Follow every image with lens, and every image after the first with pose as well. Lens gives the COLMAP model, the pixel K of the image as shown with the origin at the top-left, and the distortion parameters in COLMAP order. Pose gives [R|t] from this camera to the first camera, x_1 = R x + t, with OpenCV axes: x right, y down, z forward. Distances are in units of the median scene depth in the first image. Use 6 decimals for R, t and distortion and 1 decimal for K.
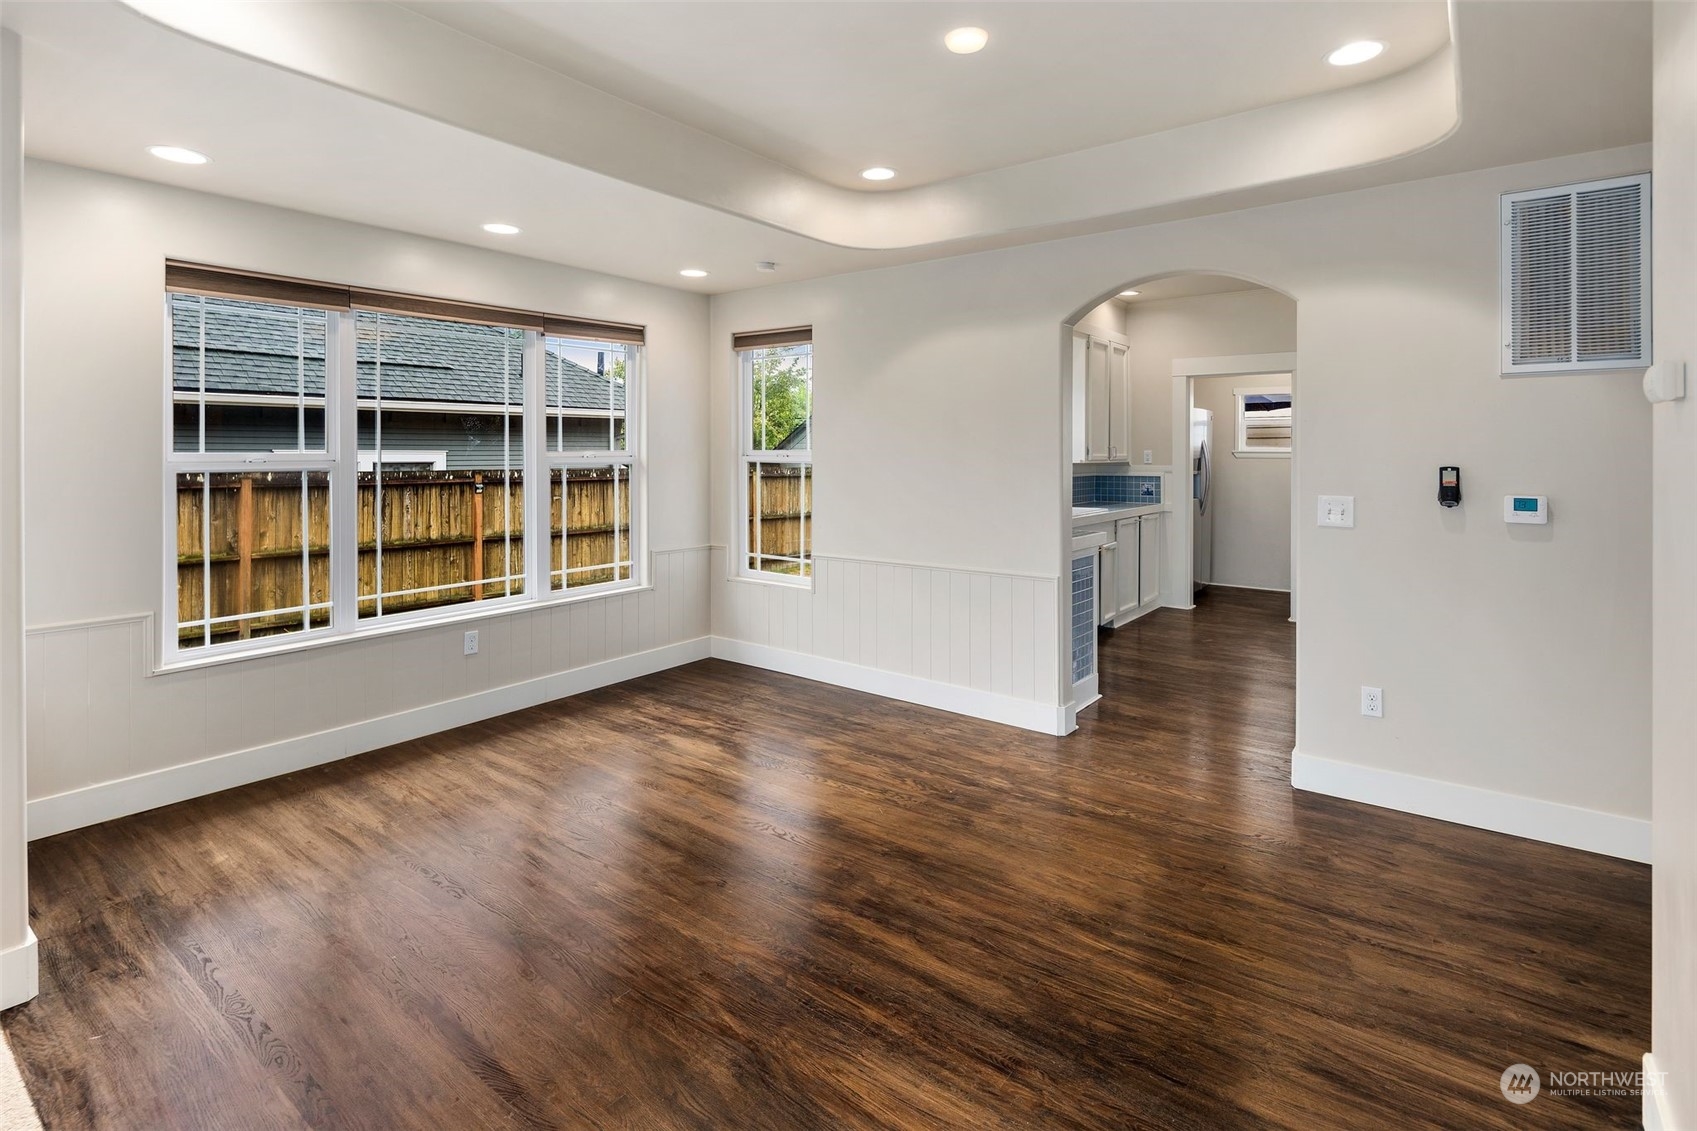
lens RADIAL K [[826.0, 0, 840.9], [0, 826.0, 451.2], [0, 0, 1]] dist [0.006231, -0.003816]
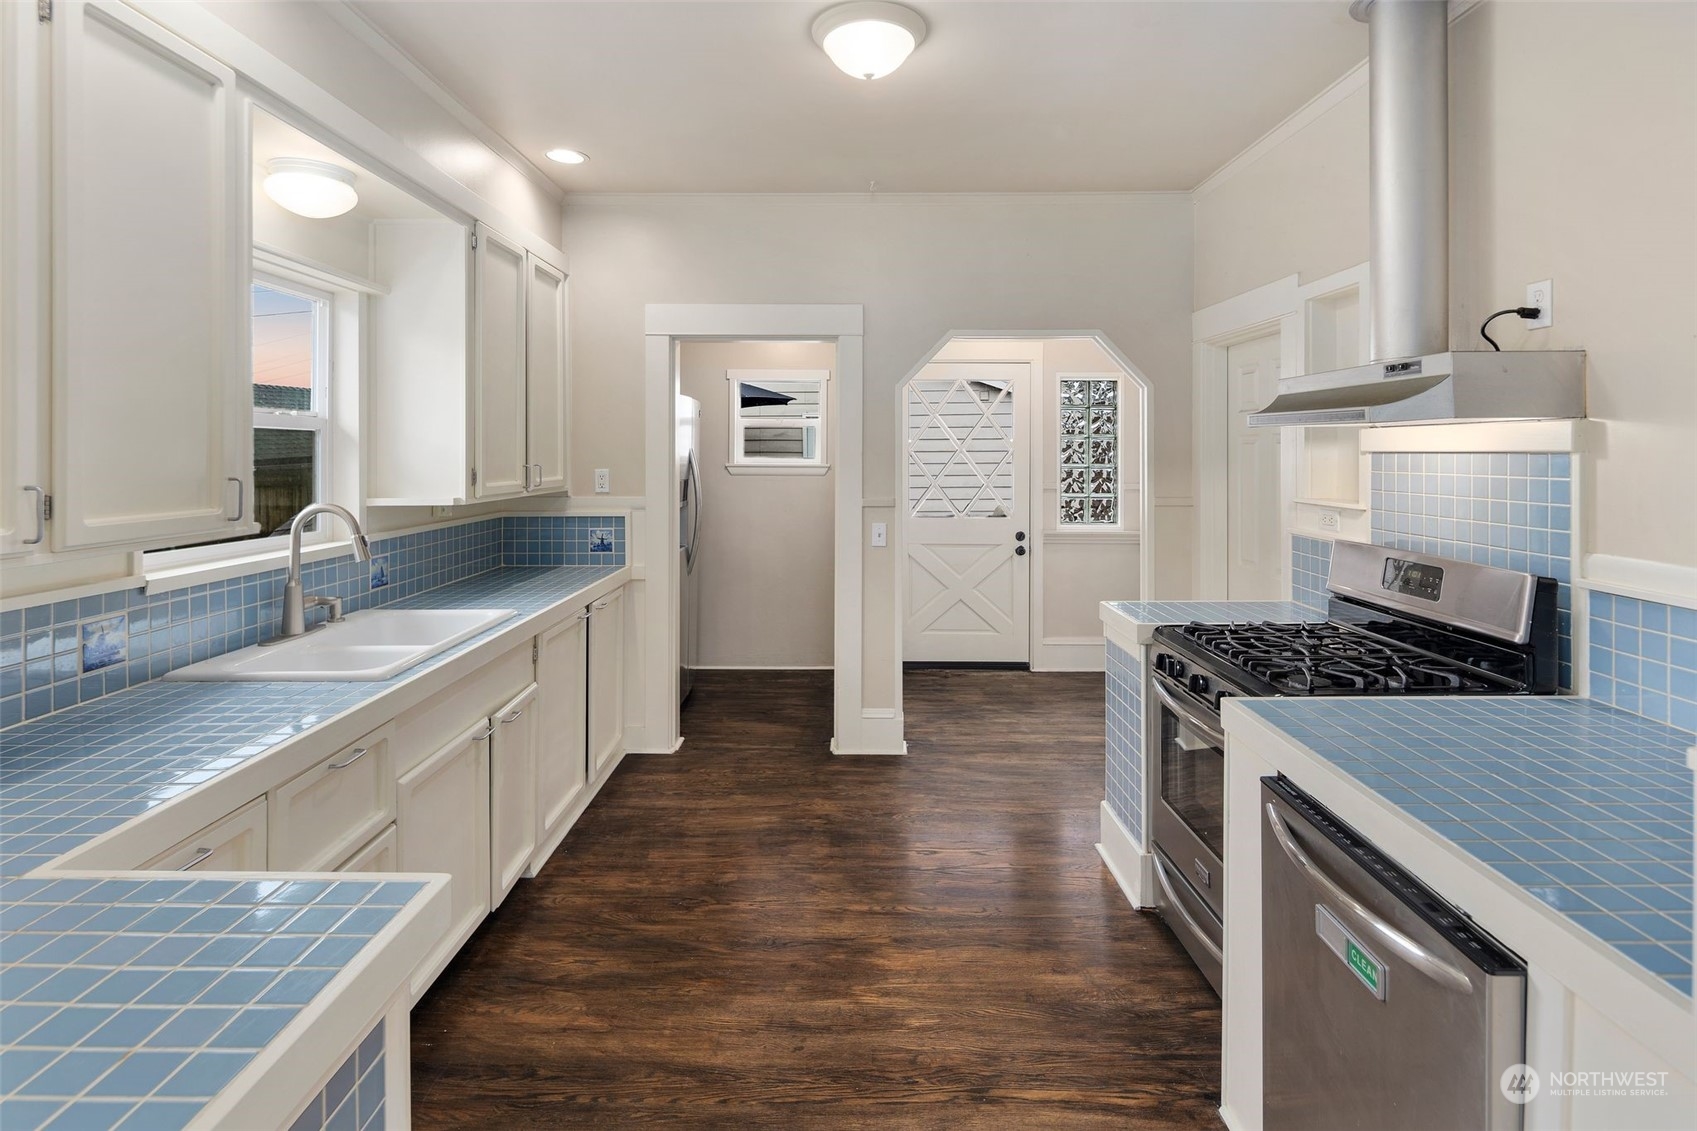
lens RADIAL K [[826.0, 0, 840.3], [0, 826.0, 456.4], [0, 0, 1]] dist [0.006231, -0.003816]
pose [[0.798764, -0.006096, 0.601614, 0.272869], [0.000730, 0.999958, 0.009163, -0.022449], [-0.601645, -0.006879, 0.798734, 0.758123]]
